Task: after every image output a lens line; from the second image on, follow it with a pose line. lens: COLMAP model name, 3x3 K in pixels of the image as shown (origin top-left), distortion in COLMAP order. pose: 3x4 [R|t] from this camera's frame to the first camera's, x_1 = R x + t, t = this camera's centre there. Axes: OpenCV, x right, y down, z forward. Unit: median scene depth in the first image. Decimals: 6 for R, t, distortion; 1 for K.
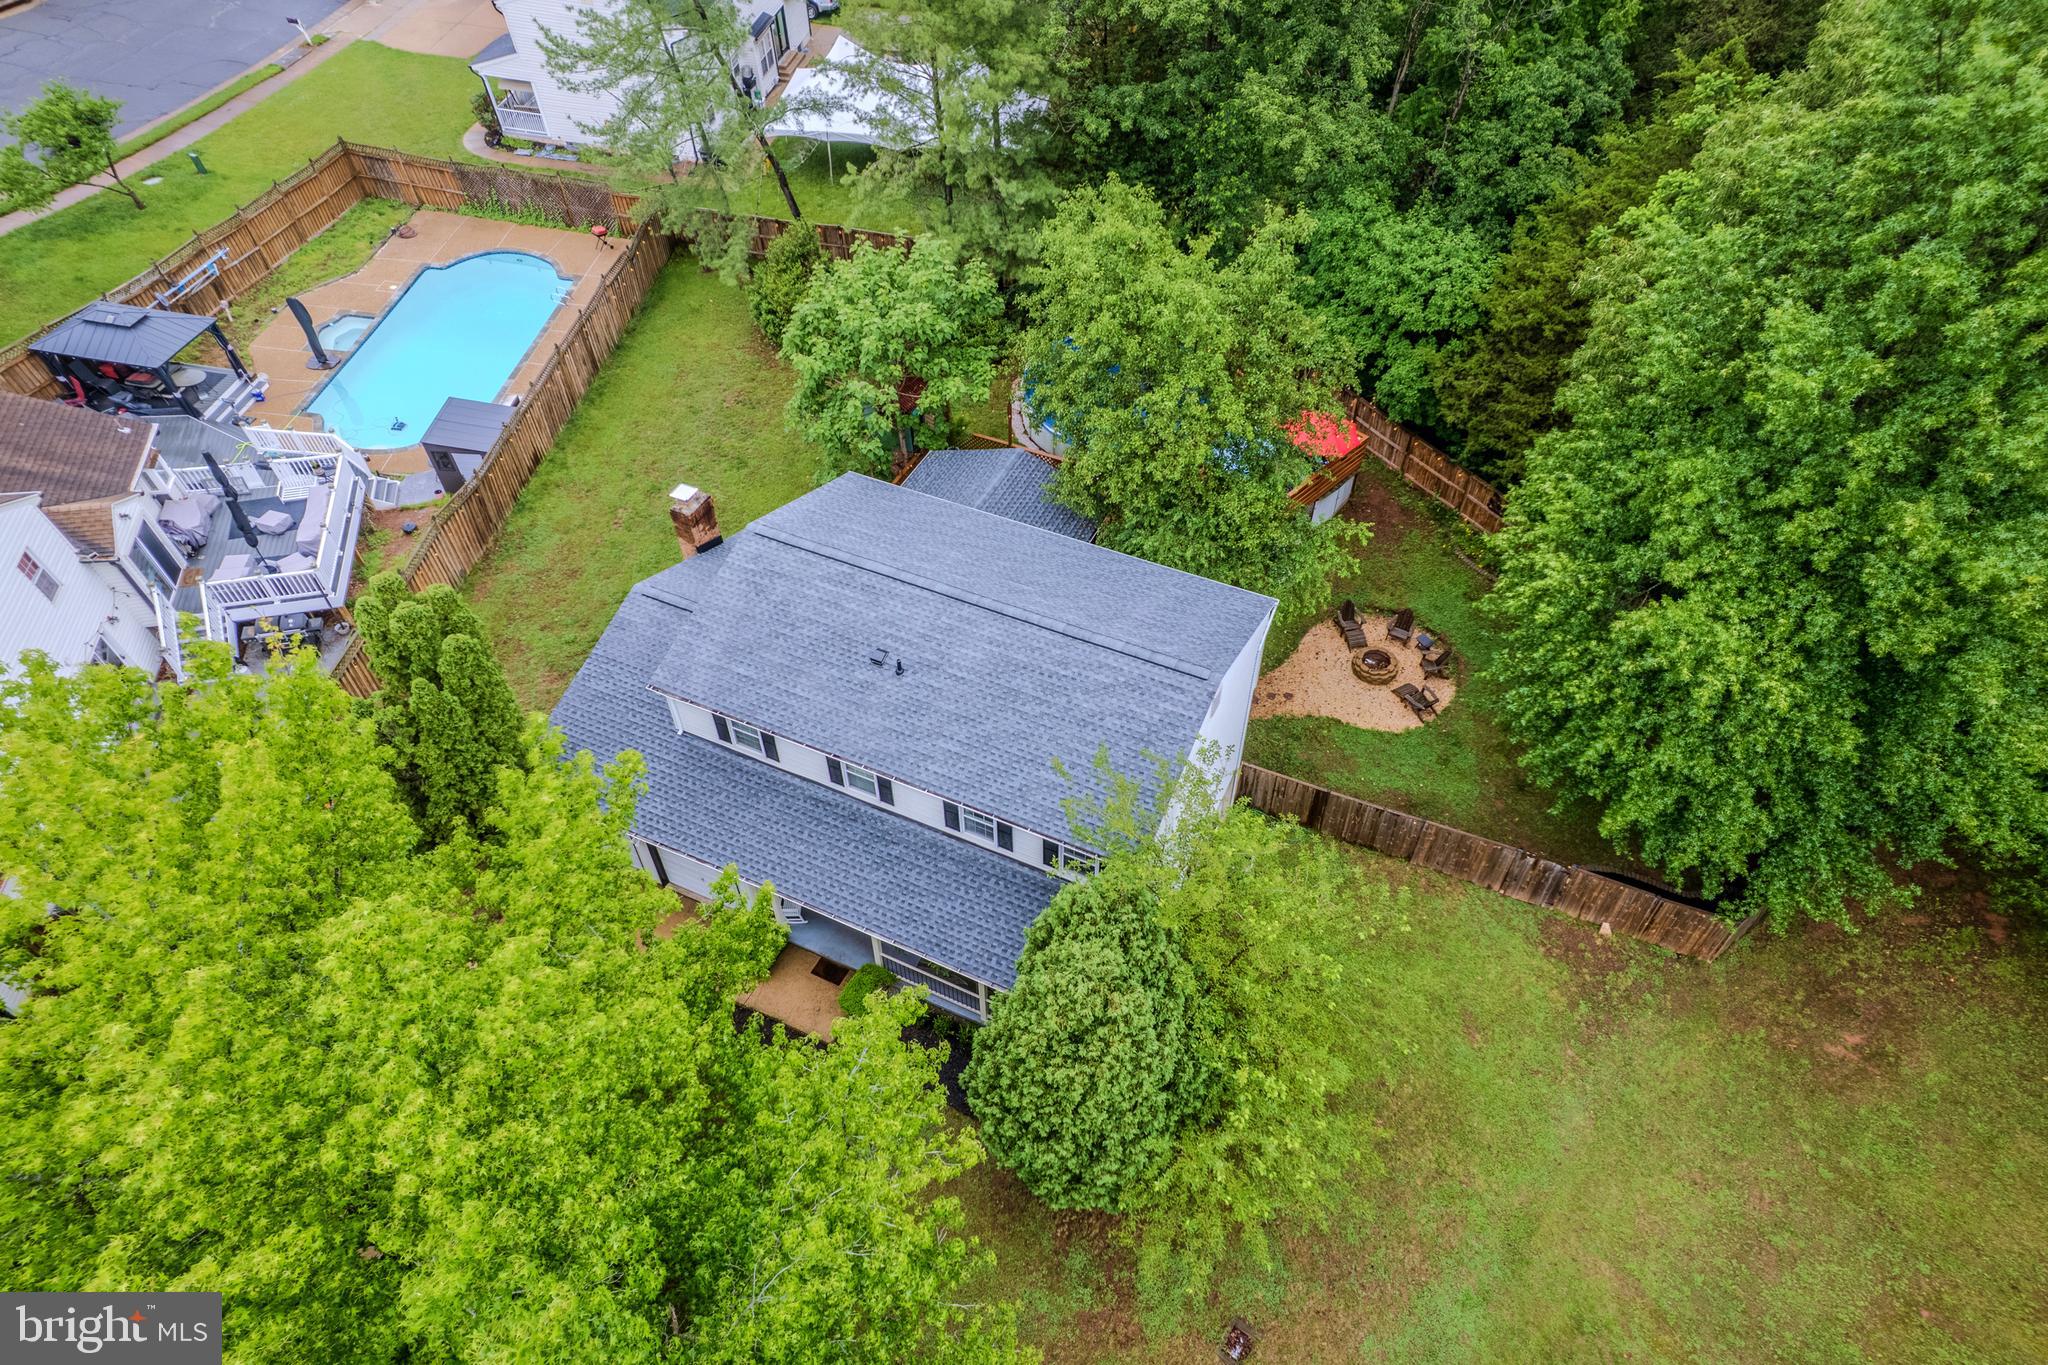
lens RADIAL K [[1248.1, 0, 1023.3], [0, 1248.1, 688.8], [0, 0, 1]] dist [0.064111, 0.192594]
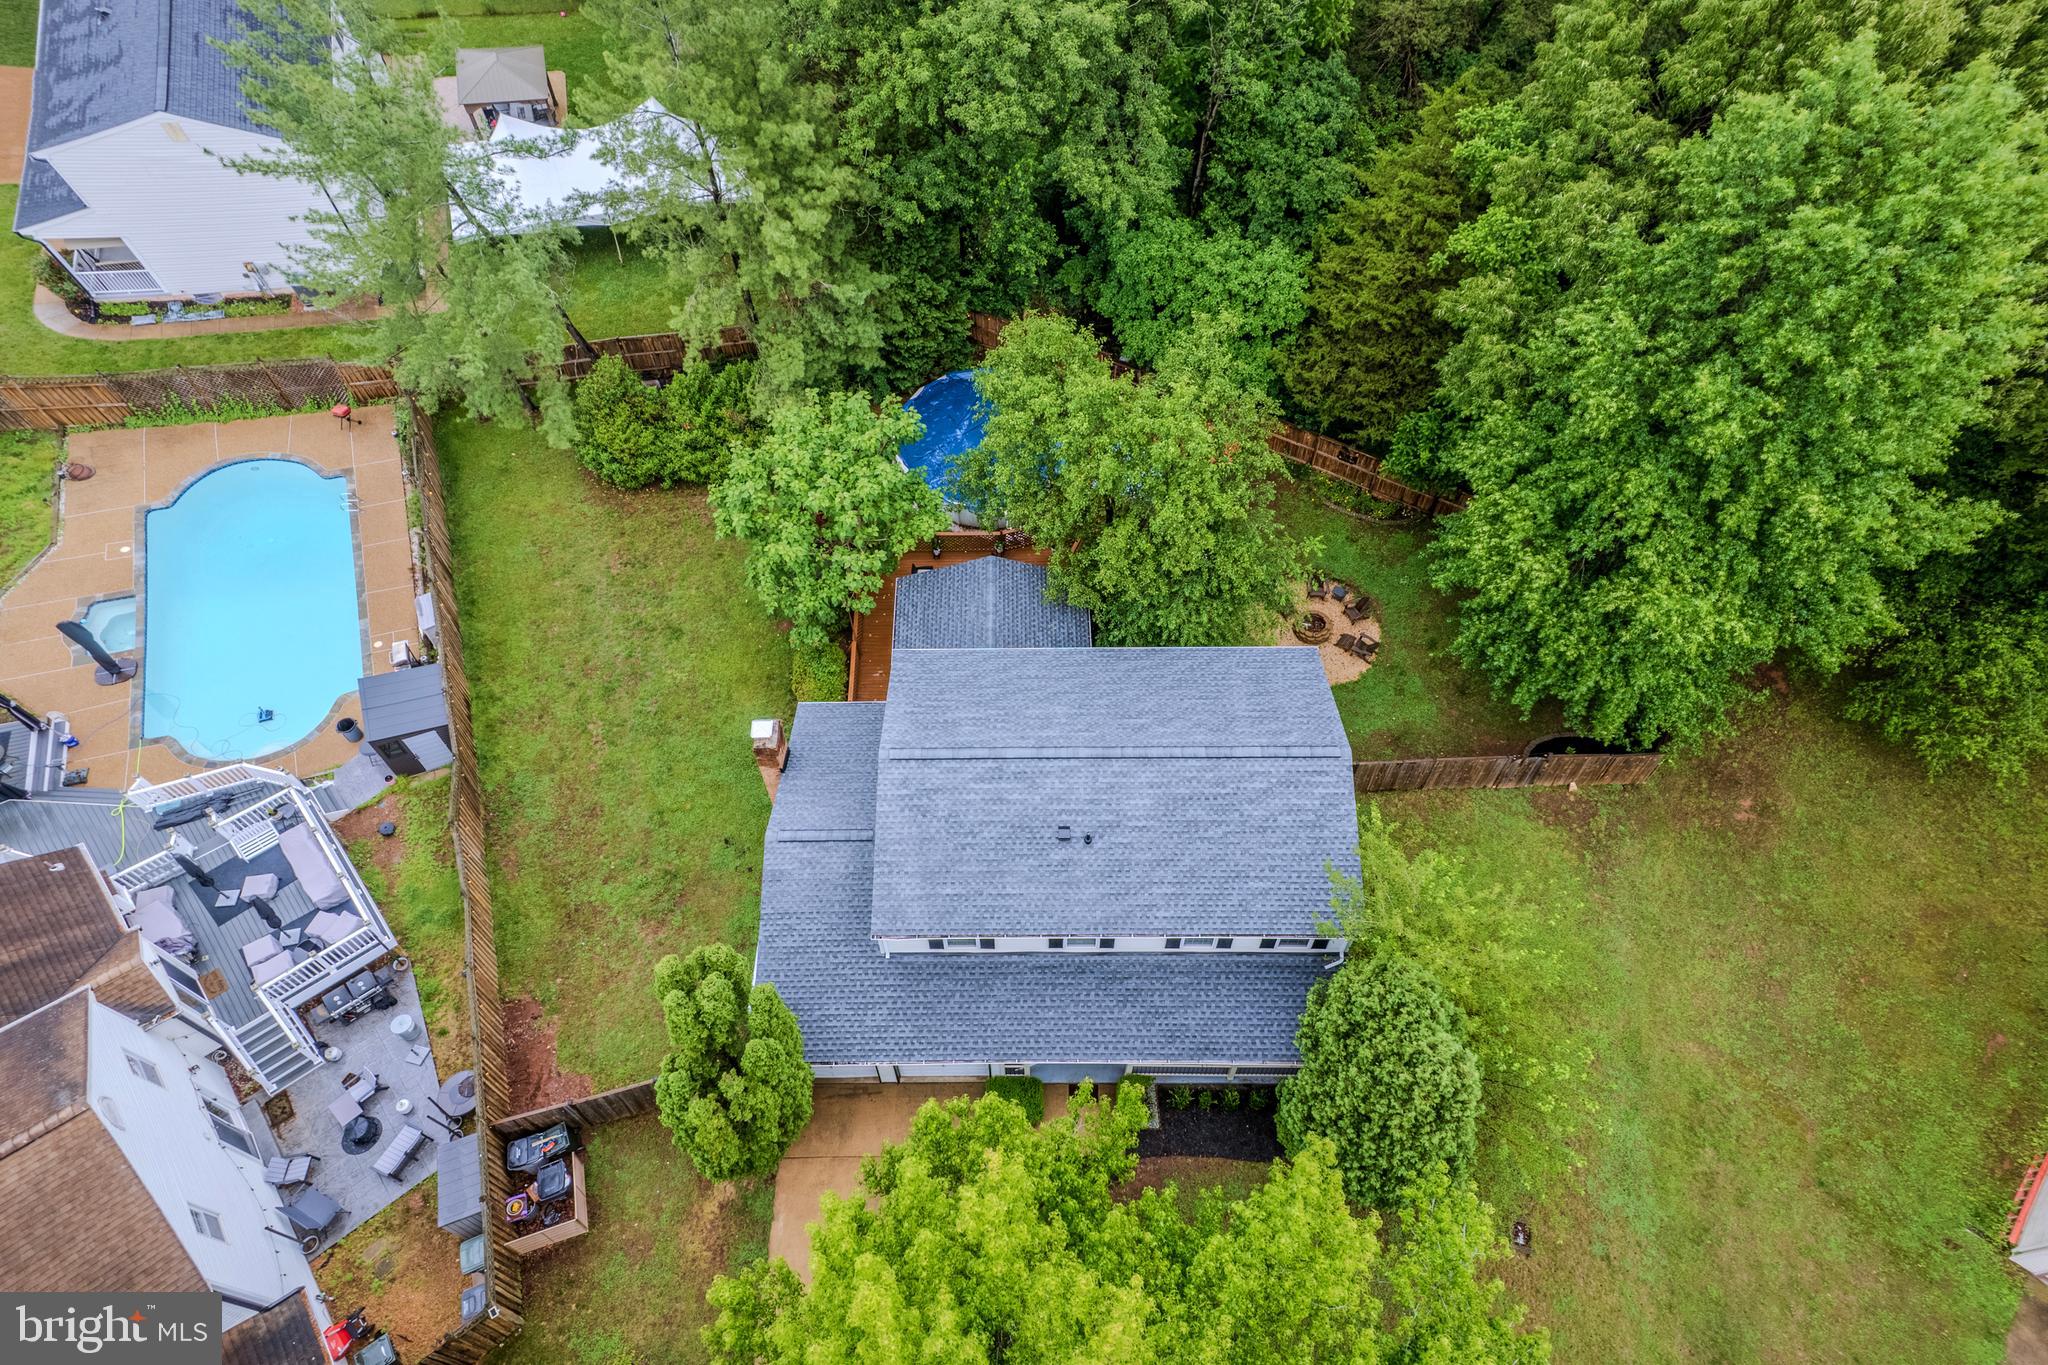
lens RADIAL K [[1248.1, 0, 1023.3], [0, 1248.1, 688.8], [0, 0, 1]] dist [0.064111, 0.192594]
pose [[0.901160, -0.353141, 0.251398, -0.288031], [0.317132, 0.932460, 0.173045, -0.264302], [-0.295528, -0.076215, 0.952289, -0.033380]]
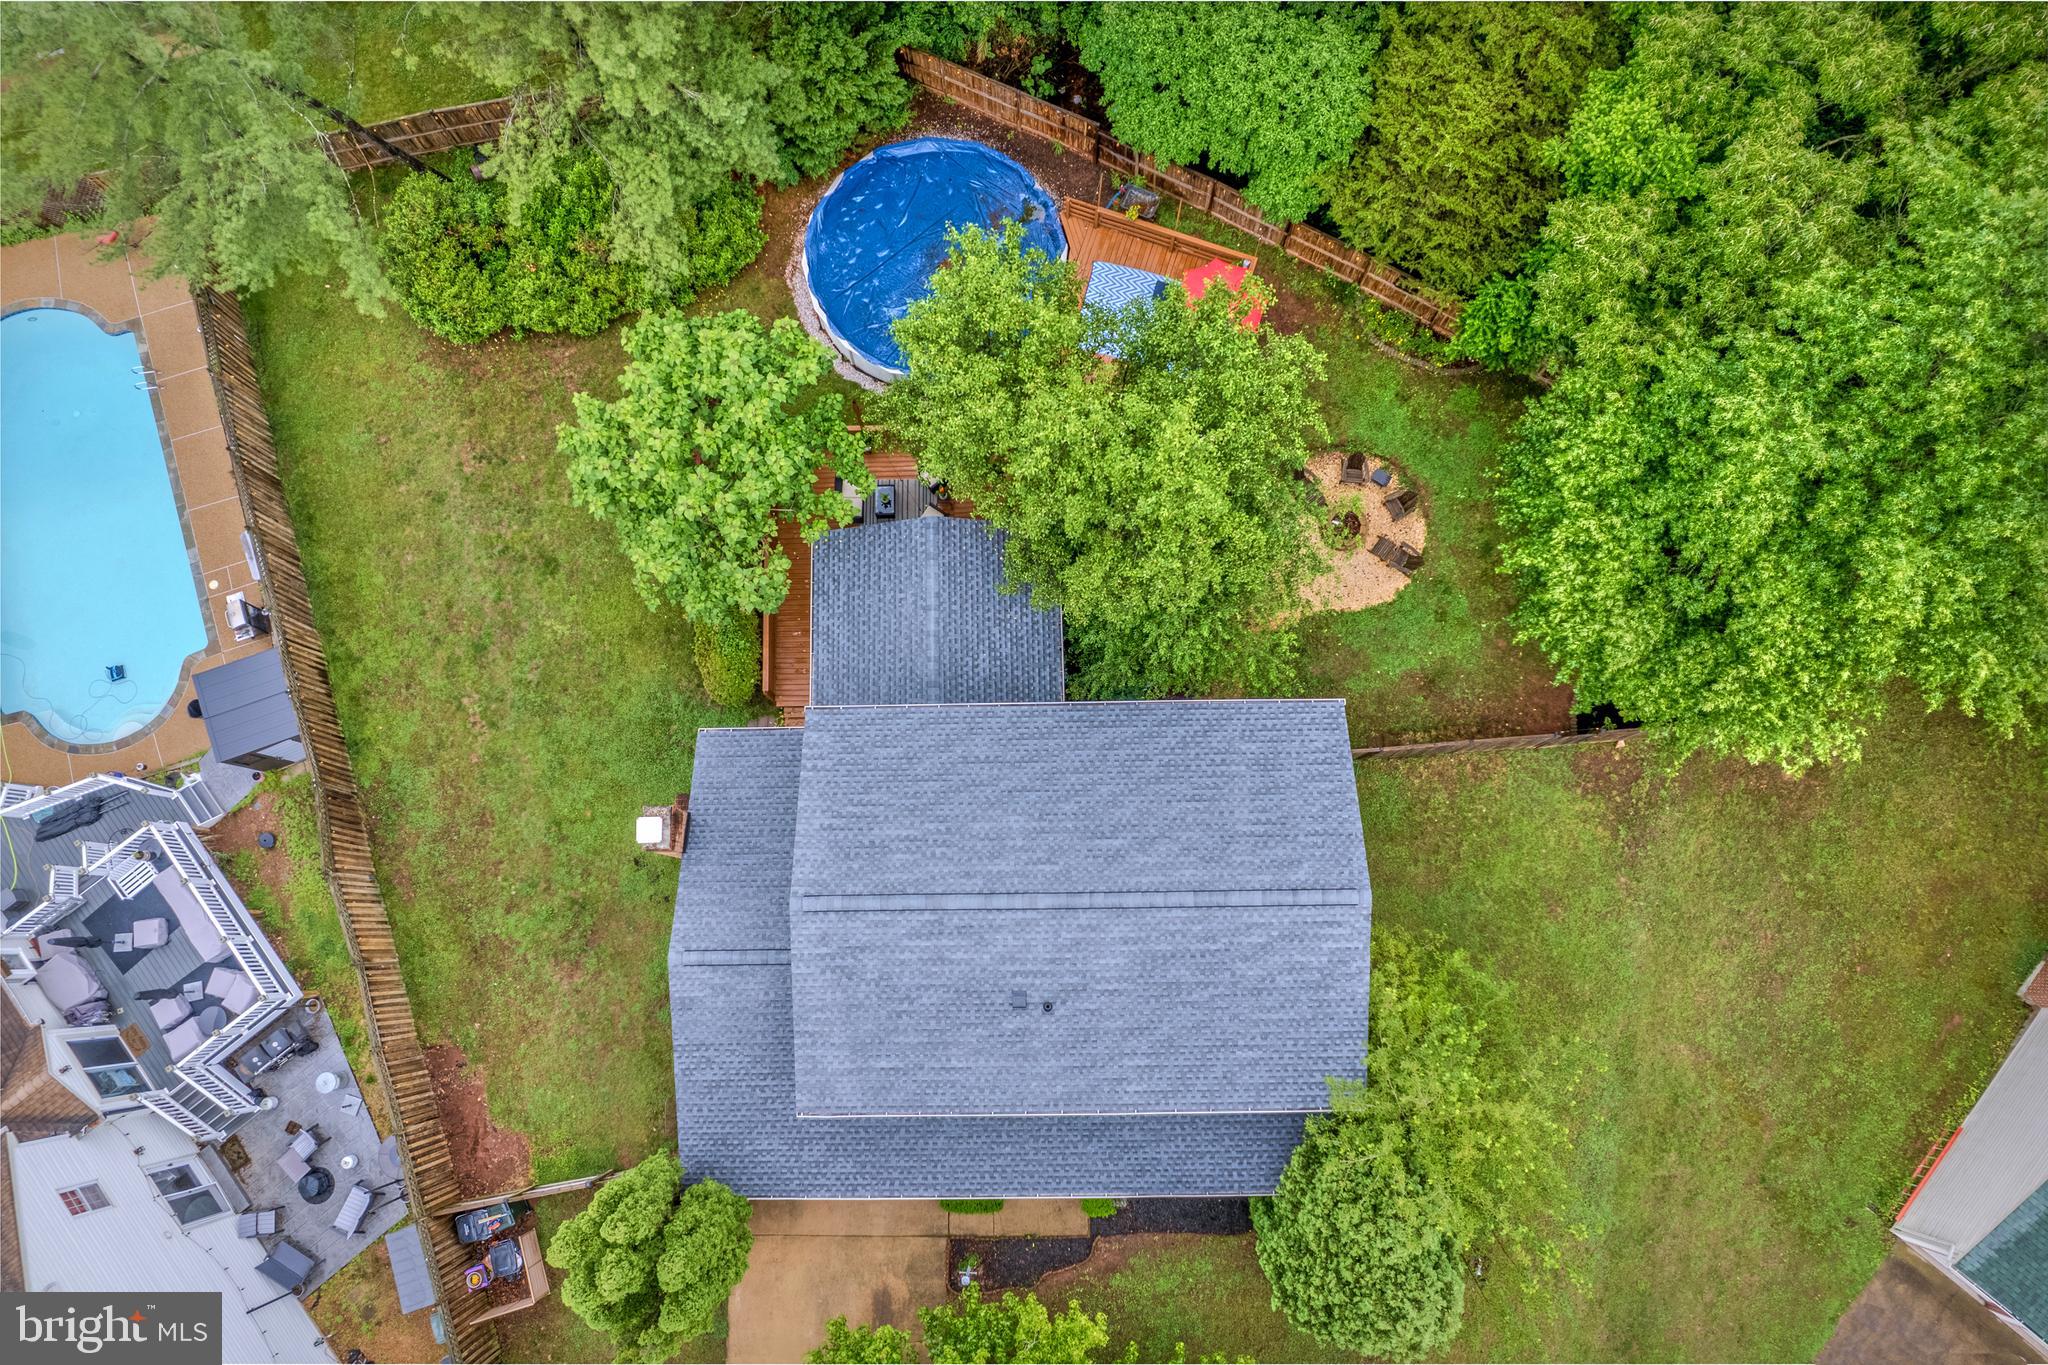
lens RADIAL K [[1305.9, 0, 1024.2], [0, 1305.9, 689.0], [0, 0, 1]] dist [-0.079293, 0.068037]
pose [[0.896695, -0.434339, 0.085362, -0.070527], [0.328052, 0.781551, 0.530622, -0.540038], [-0.297185, -0.447803, 0.843299, 0.214839]]
